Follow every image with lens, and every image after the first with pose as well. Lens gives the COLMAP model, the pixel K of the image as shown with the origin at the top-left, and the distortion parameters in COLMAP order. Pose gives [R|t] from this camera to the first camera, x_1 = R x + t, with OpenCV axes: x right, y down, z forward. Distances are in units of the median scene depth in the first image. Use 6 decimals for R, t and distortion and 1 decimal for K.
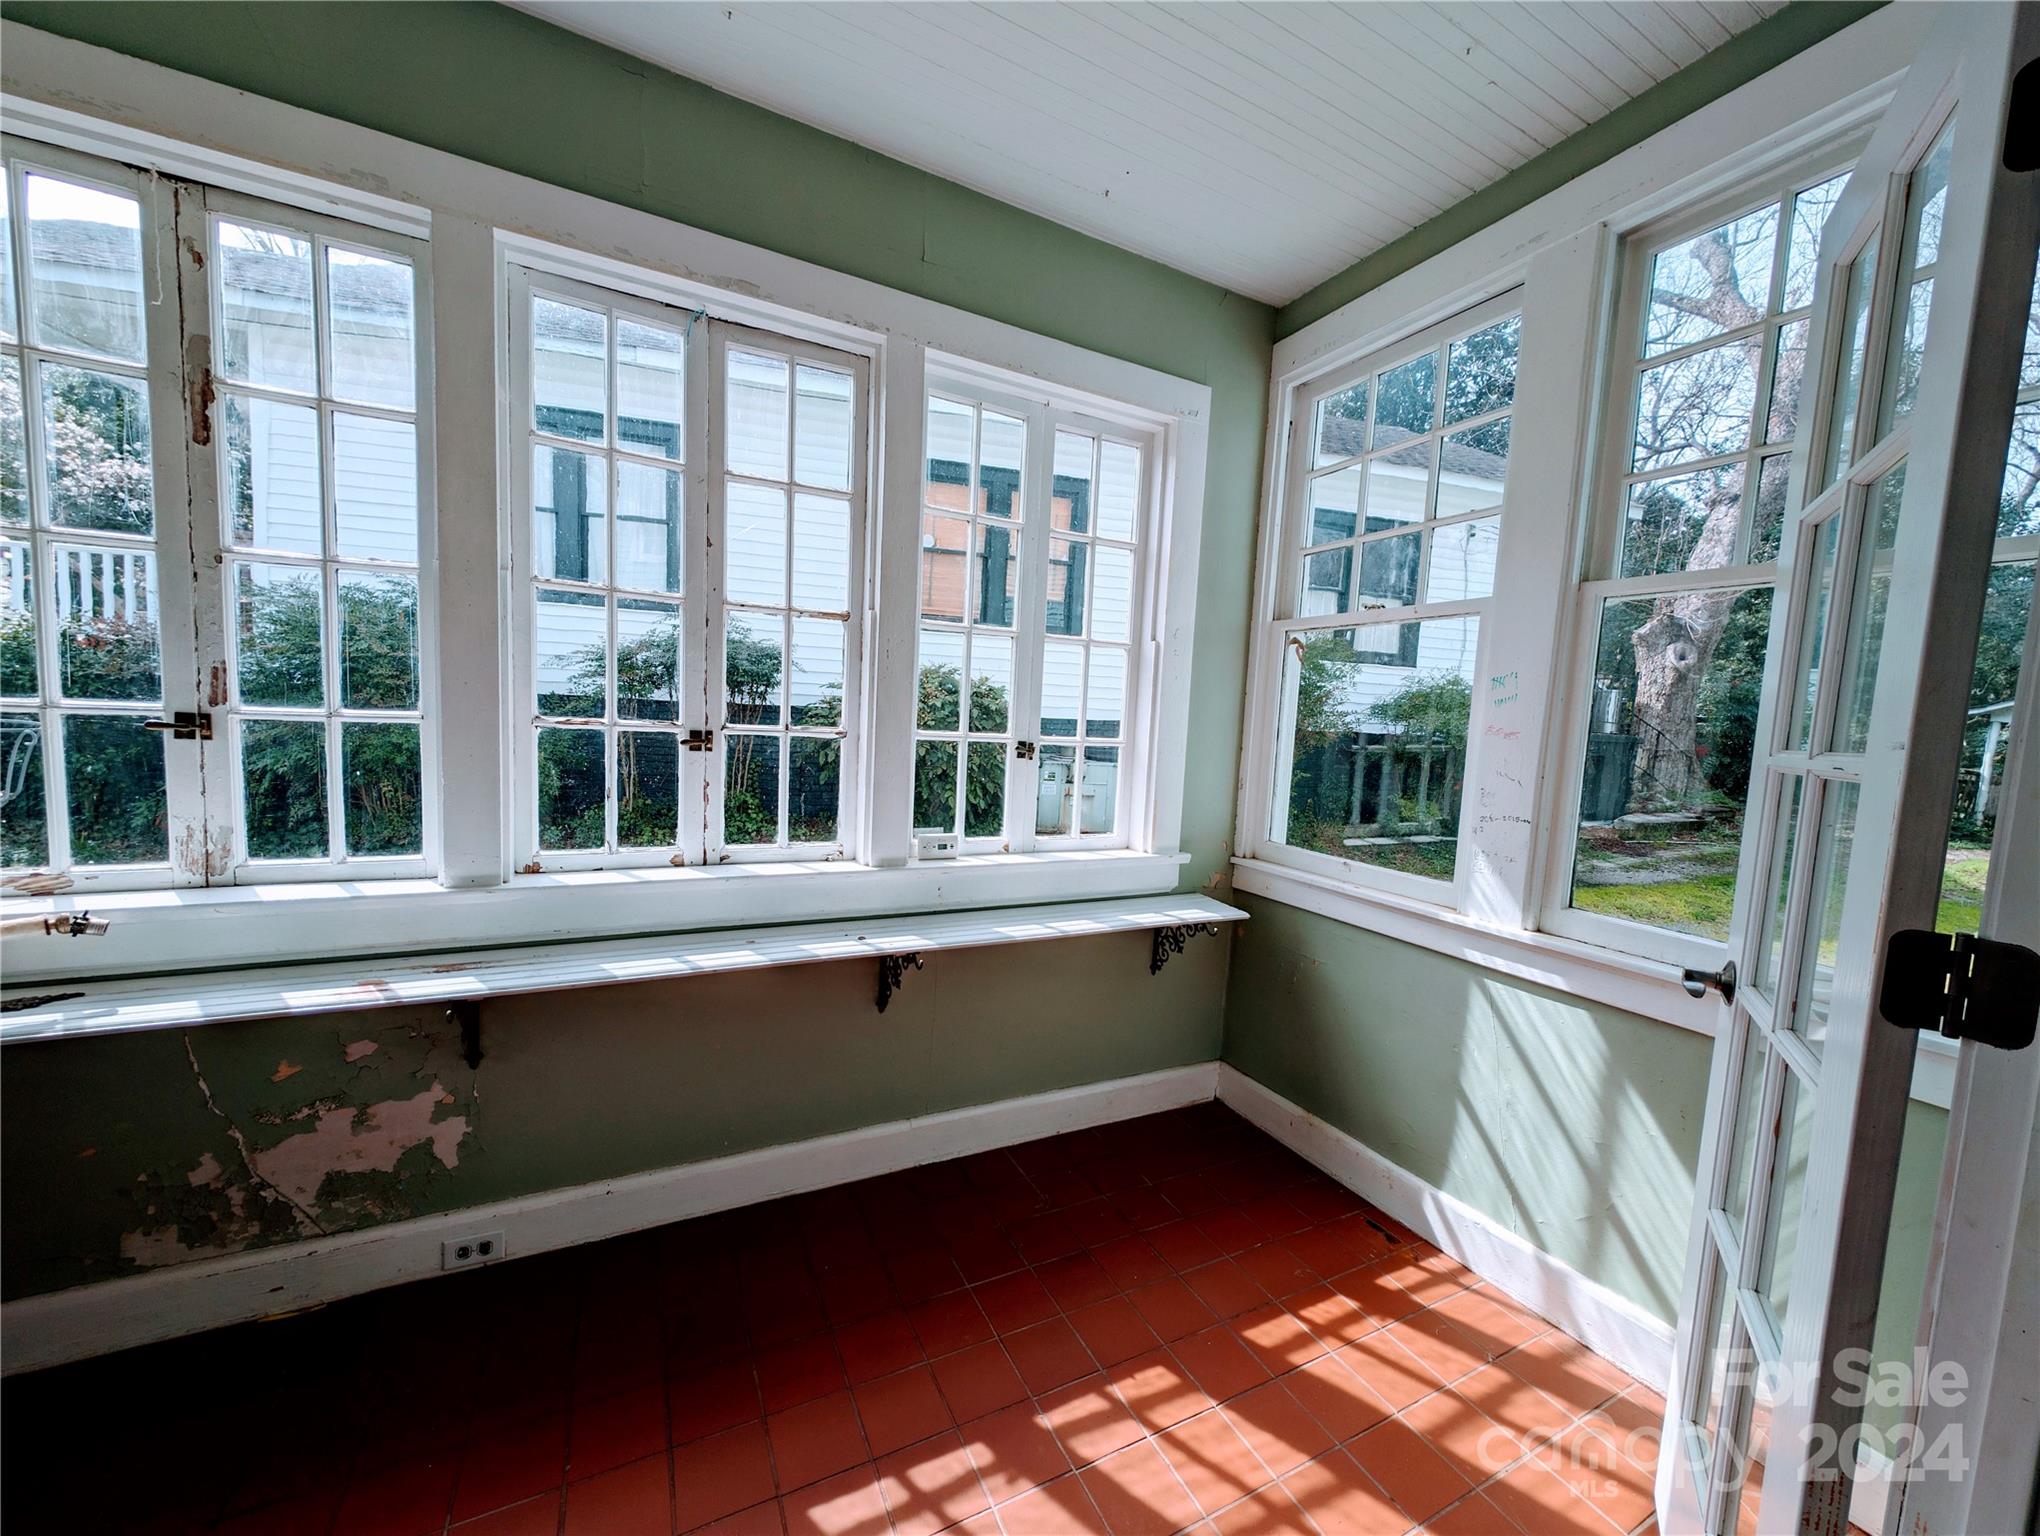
lens RADIAL K [[749.2, 0, 1017.5], [0, 749.2, 769.9], [0, 0, 1]] dist [-0.000954, -0.000394]
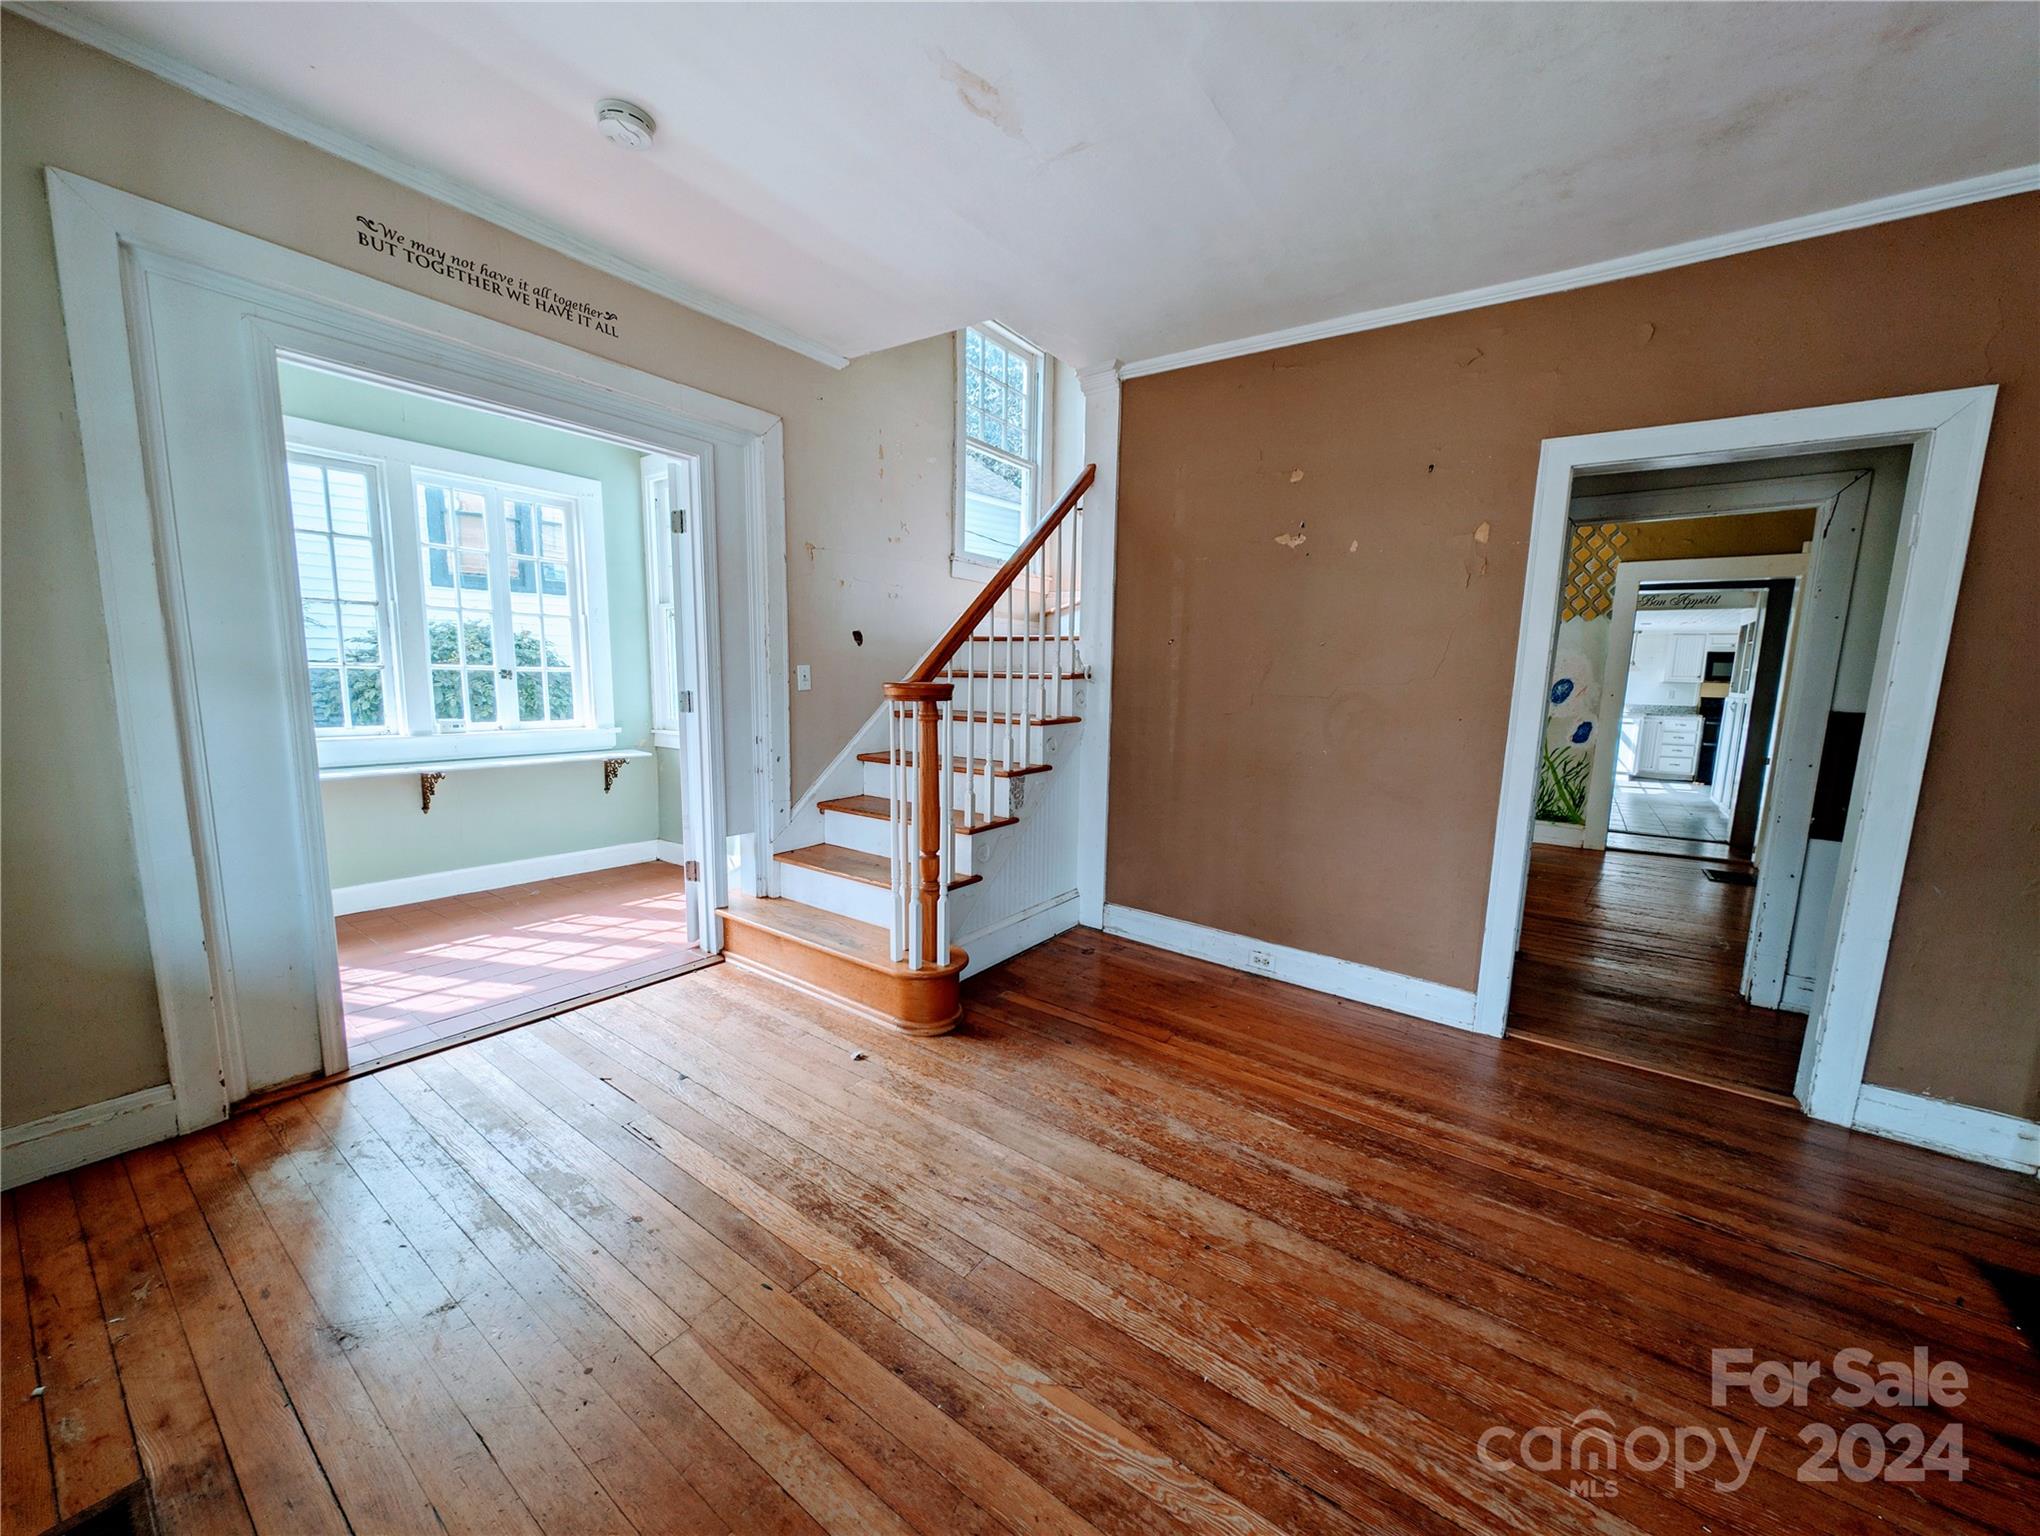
lens RADIAL K [[749.2, 0, 1017.6], [0, 749.2, 769.1], [0, 0, 1]] dist [-0.000954, -0.000394]
pose [[0.882836, -0.089820, 0.461012, 0.286215], [0.060171, 0.995085, 0.078648, 0.156429], [-0.465810, -0.041693, 0.883902, -1.413906]]
